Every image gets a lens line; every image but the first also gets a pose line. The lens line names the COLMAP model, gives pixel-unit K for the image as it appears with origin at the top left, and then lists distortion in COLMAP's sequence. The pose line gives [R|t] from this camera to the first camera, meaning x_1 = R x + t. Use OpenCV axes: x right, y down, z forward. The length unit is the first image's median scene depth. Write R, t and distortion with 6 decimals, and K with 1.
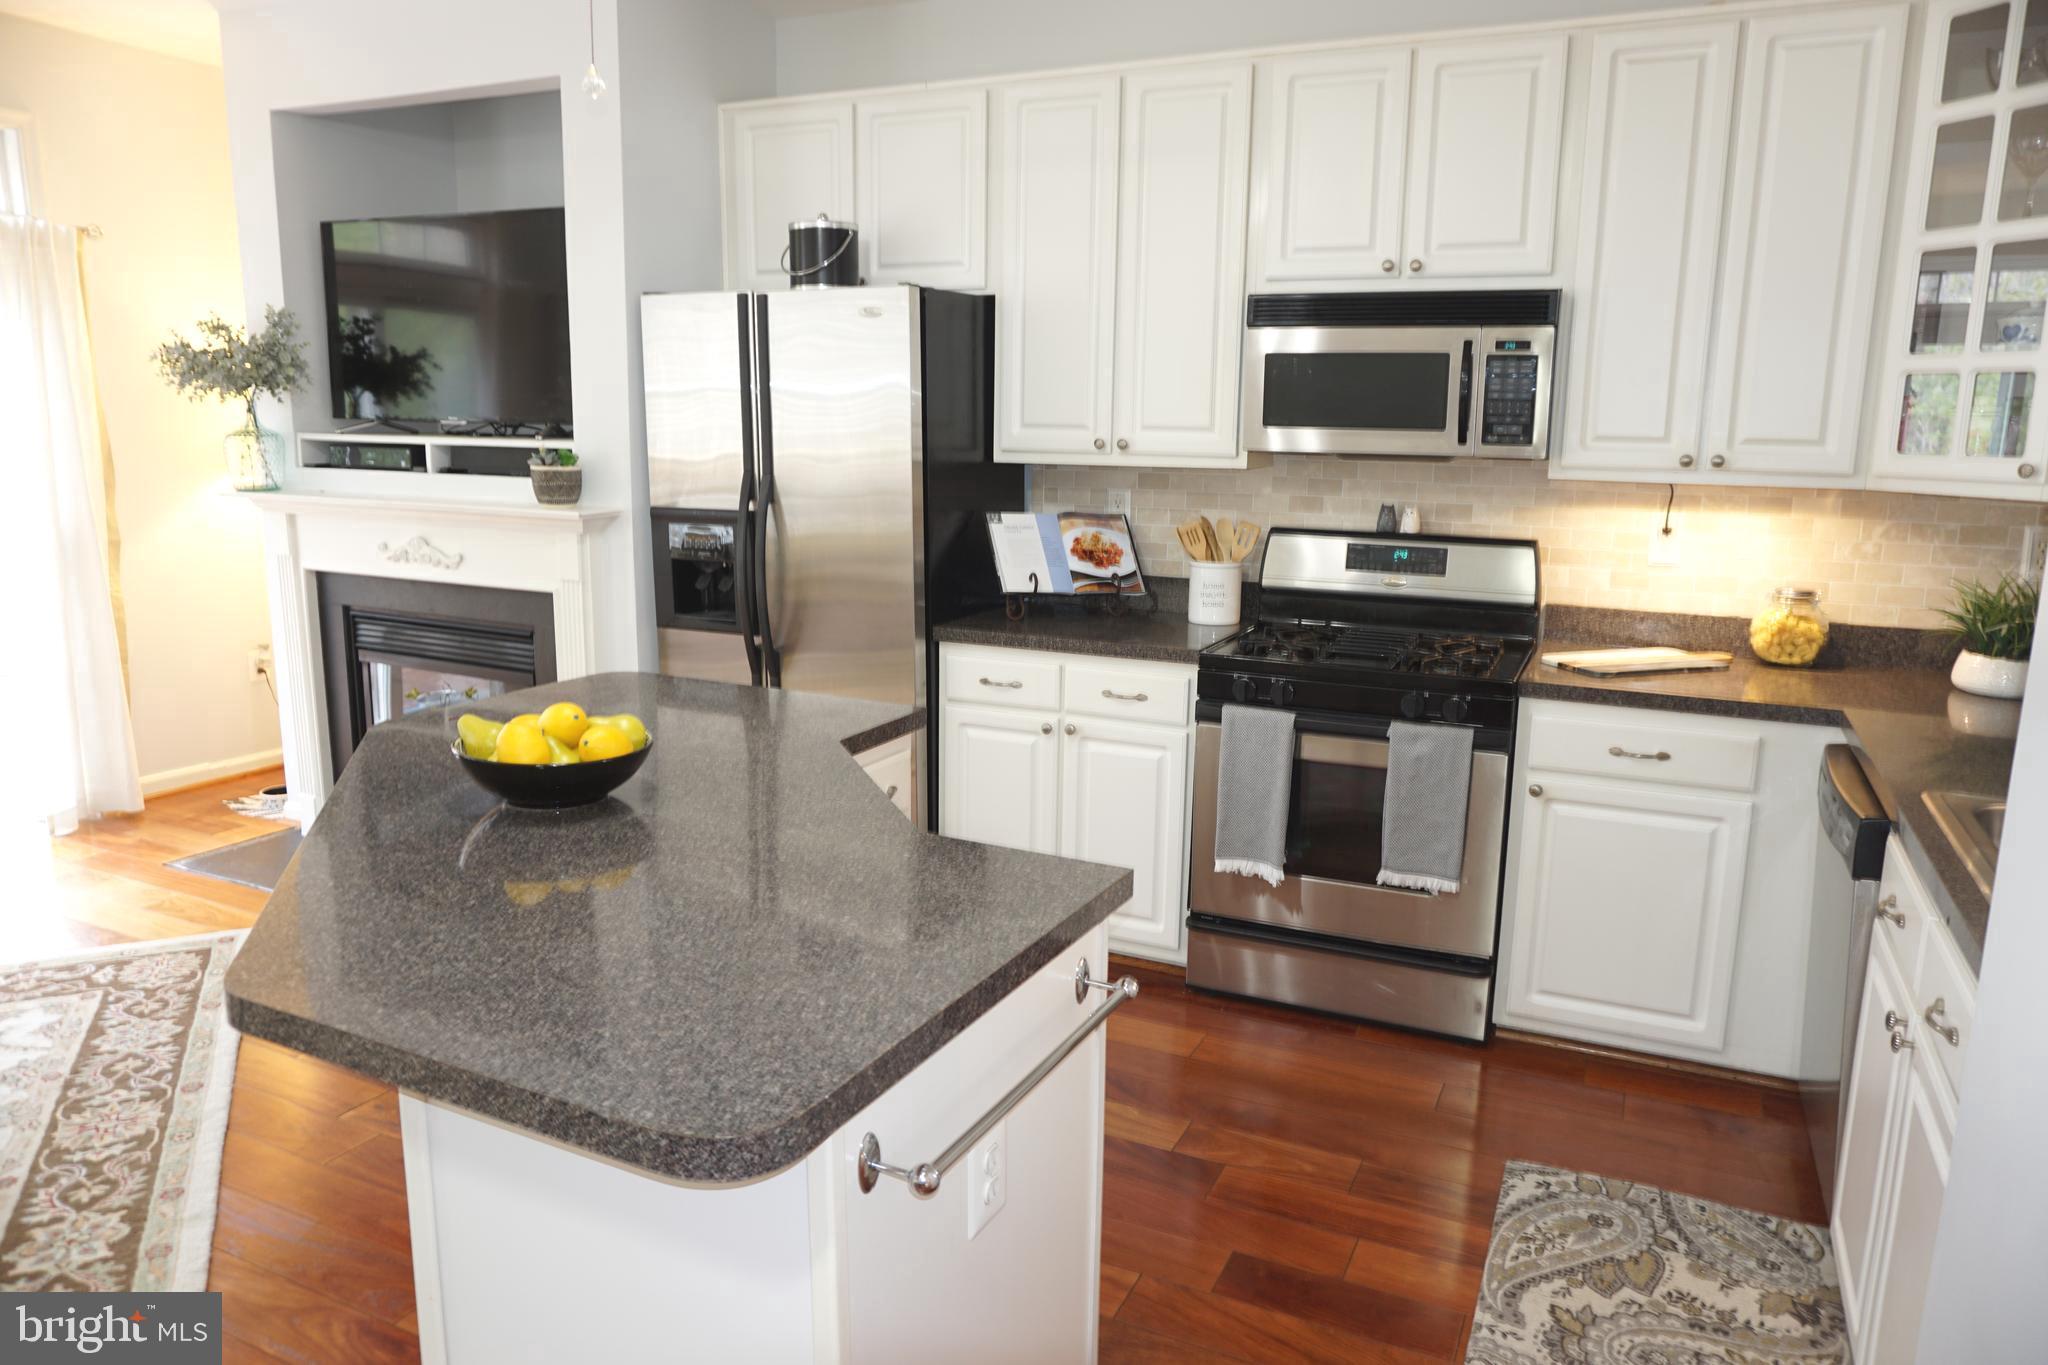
lens RADIAL K [[1353.5, 0, 1024.0], [0, 1353.5, 682.5], [0, 0, 1]] dist [-0.058378, 0.033589]
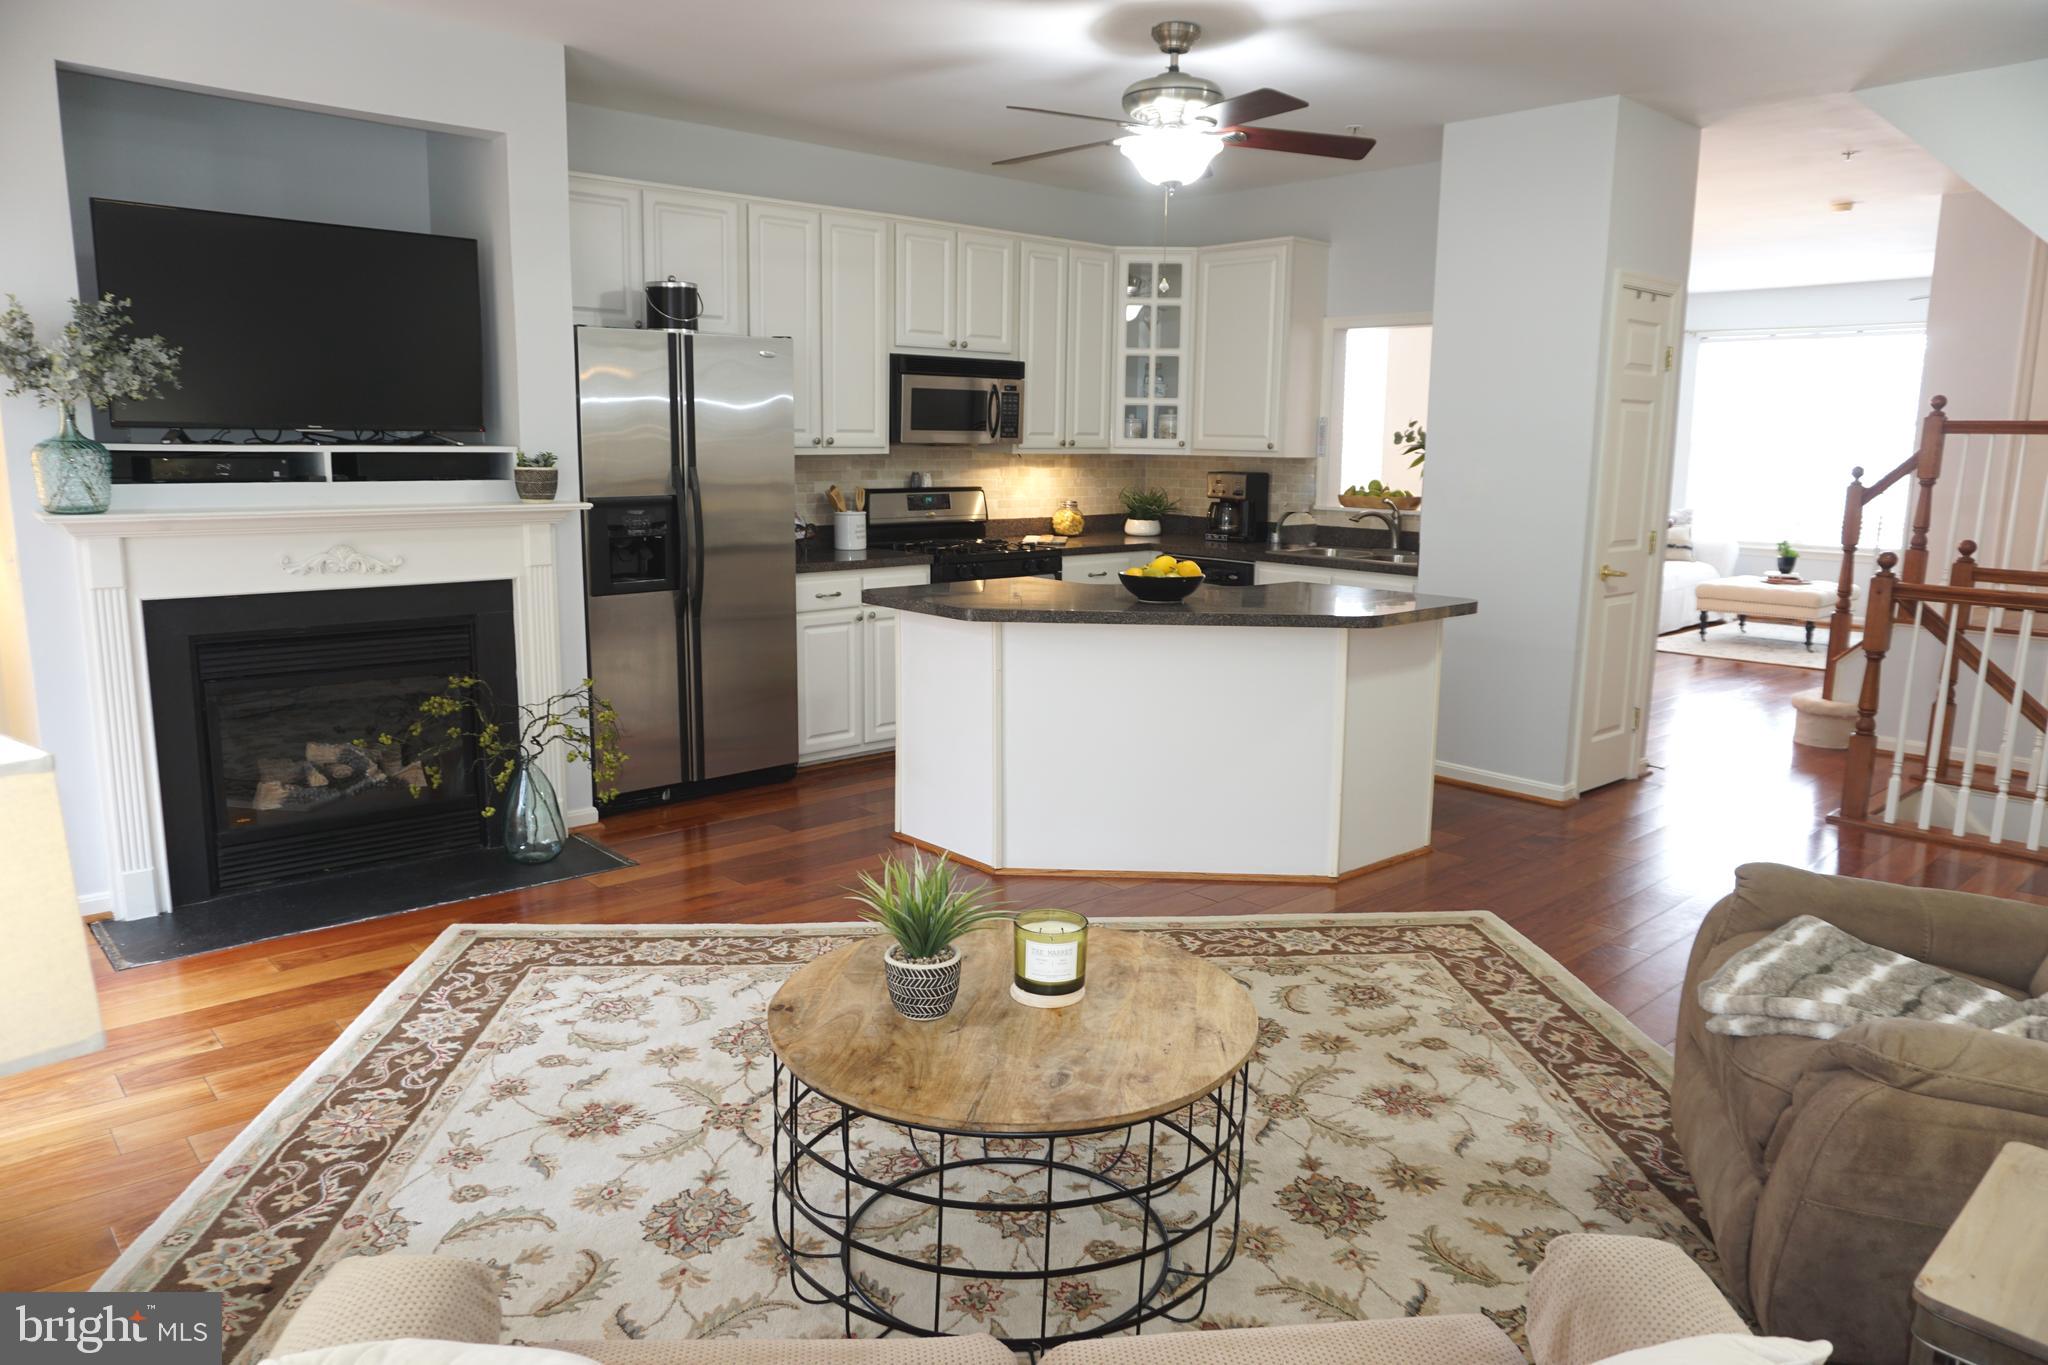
lens RADIAL K [[1353.5, 0, 1024.0], [0, 1353.5, 682.5], [0, 0, 1]] dist [-0.058378, 0.033589]
pose [[0.390202, -0.174329, 0.904075, -1.428415], [0.172100, 0.978416, 0.114385, -0.042672], [-0.904502, 0.110958, 0.411782, 0.174549]]
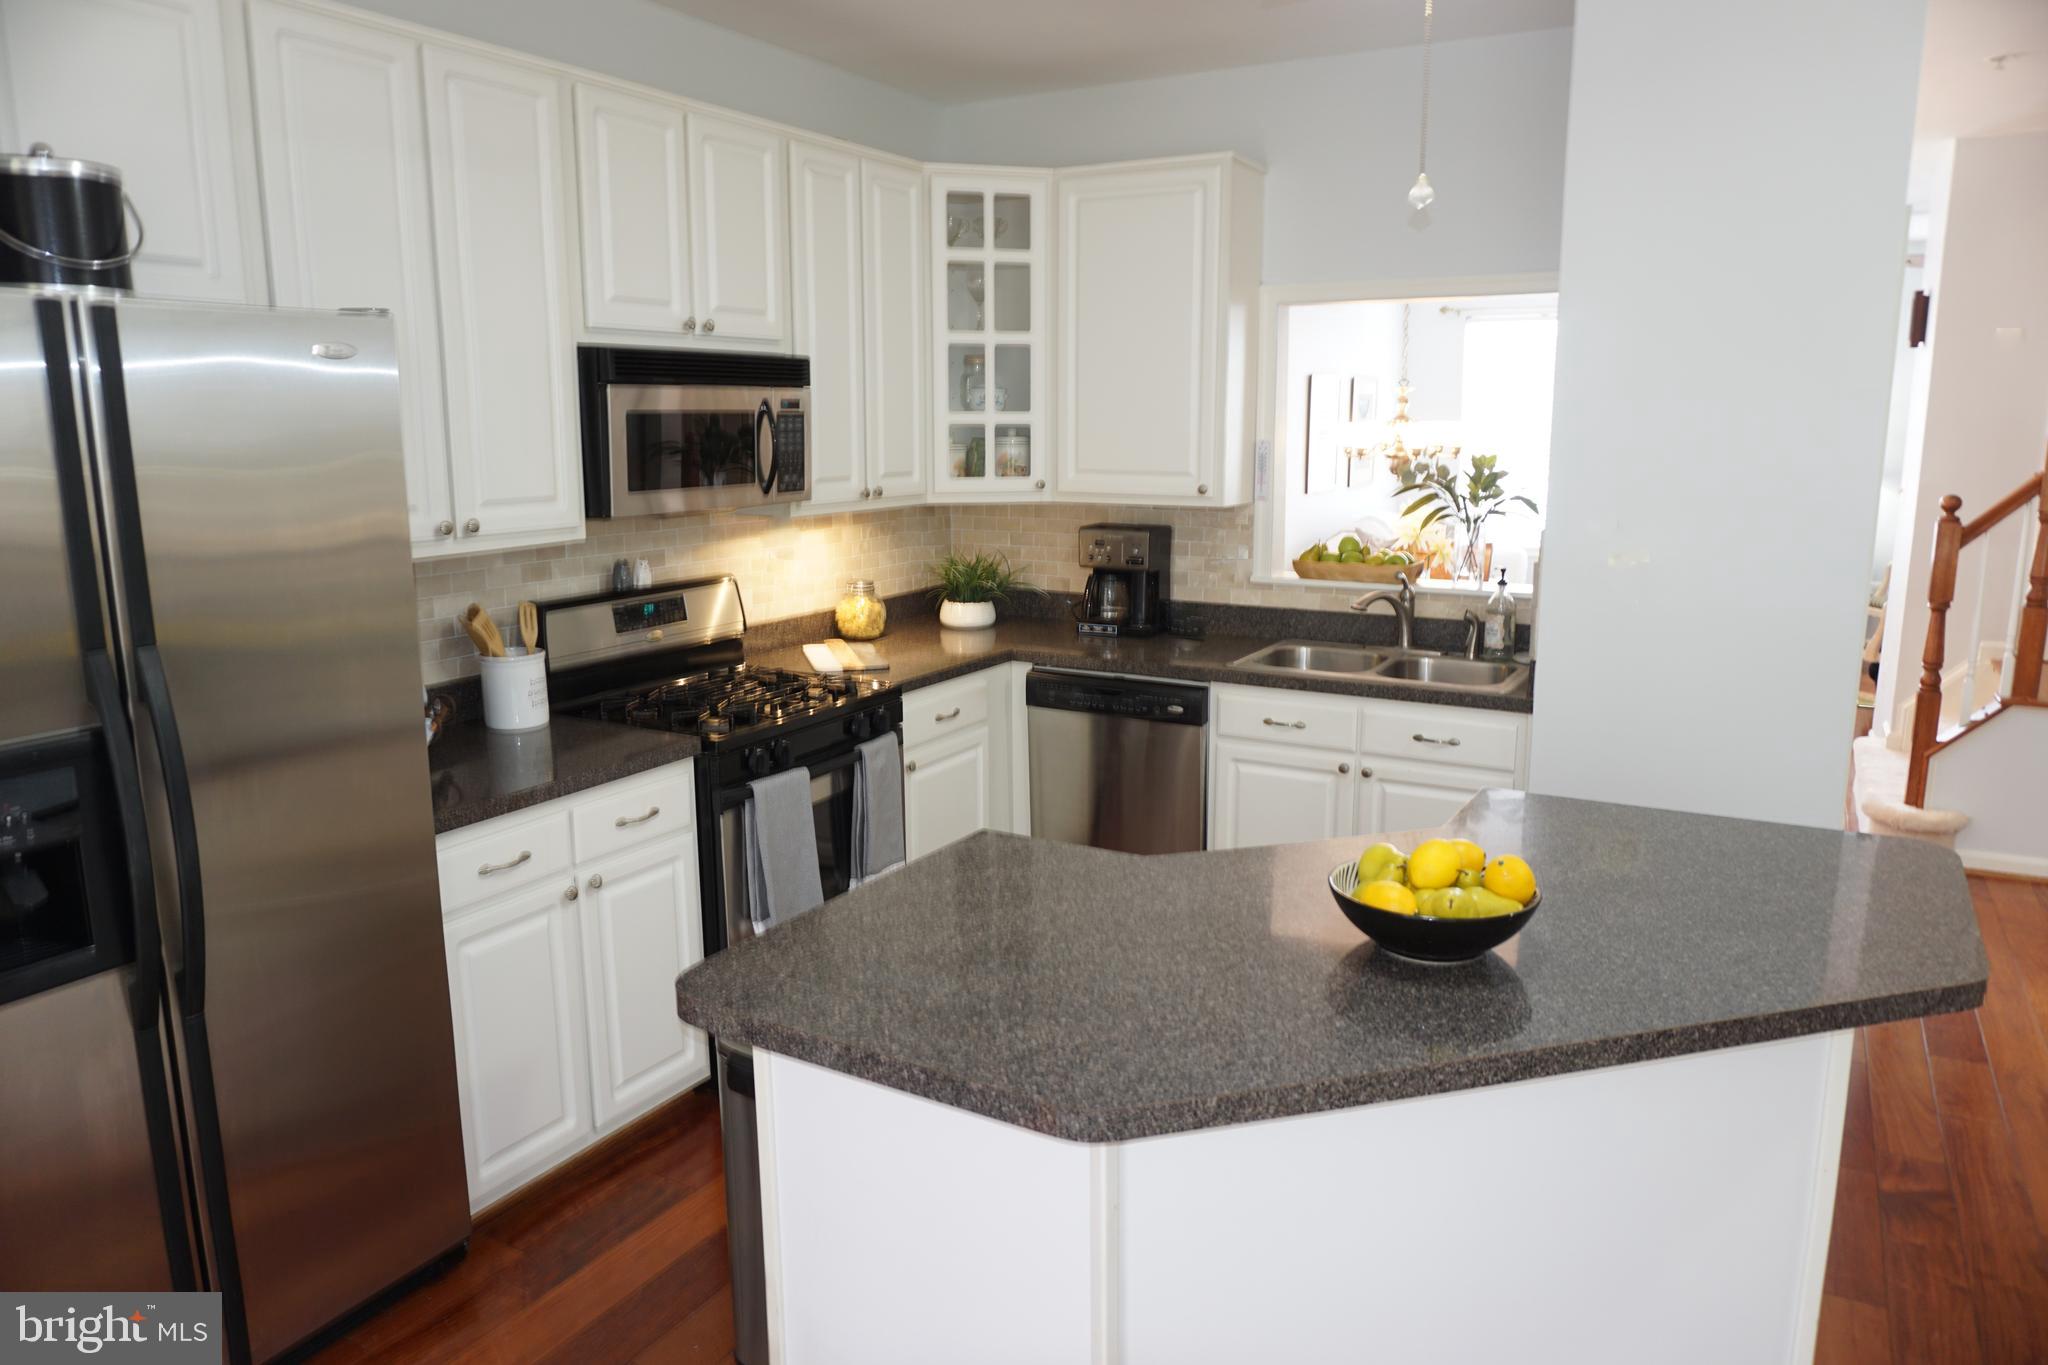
lens RADIAL K [[1353.5, 0, 1024.0], [0, 1353.5, 682.5], [0, 0, 1]] dist [-0.058378, 0.033589]
pose [[0.081318, -0.206862, 0.974985, -0.718042], [0.196467, 0.962358, 0.187797, -0.184974], [-0.977133, 0.176281, 0.118898, 0.655517]]
